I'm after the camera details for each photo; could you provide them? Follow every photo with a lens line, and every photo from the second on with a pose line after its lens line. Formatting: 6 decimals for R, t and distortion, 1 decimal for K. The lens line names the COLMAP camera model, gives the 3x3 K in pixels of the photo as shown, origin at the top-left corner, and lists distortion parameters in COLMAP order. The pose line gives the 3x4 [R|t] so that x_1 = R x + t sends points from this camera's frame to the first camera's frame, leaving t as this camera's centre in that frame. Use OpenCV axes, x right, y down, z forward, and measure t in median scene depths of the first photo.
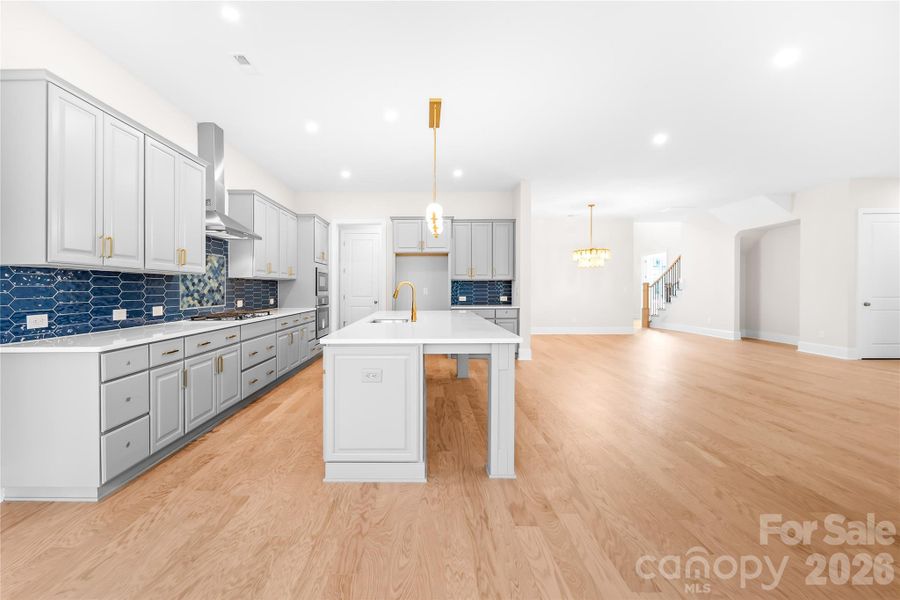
lens RADIAL K [[384.0, 0, 425.8], [0, 384.0, 291.1], [0, 0, 1]] dist [-0.011047, 0.000132]
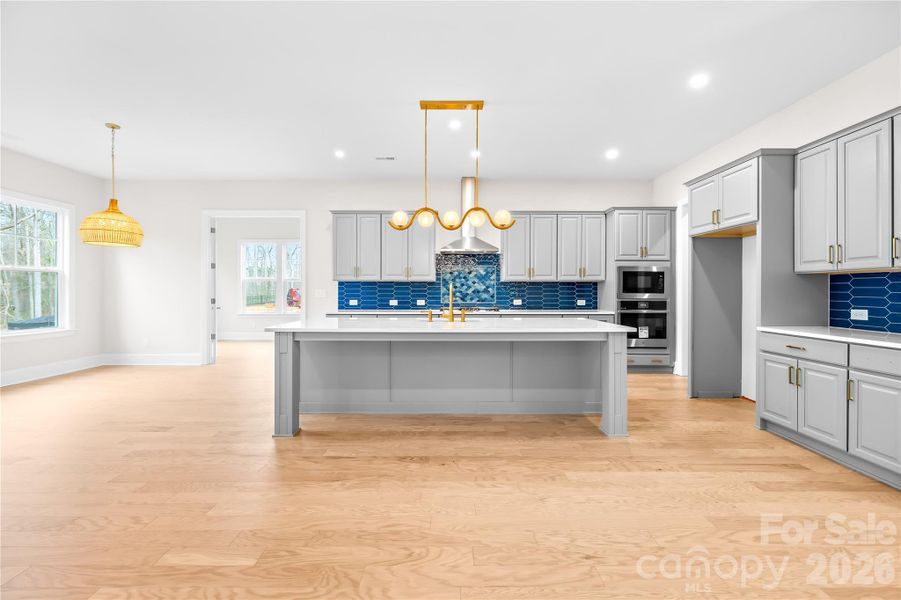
lens RADIAL K [[384.0, 0, 447.9], [0, 384.0, 291.3], [0, 0, 1]] dist [-0.002591, -0.000030]
pose [[0.001397, 0.002299, -0.999996, 0.857531], [-0.008716, 0.999959, 0.002287, -0.003988], [0.999961, 0.008713, 0.001417, 0.886245]]
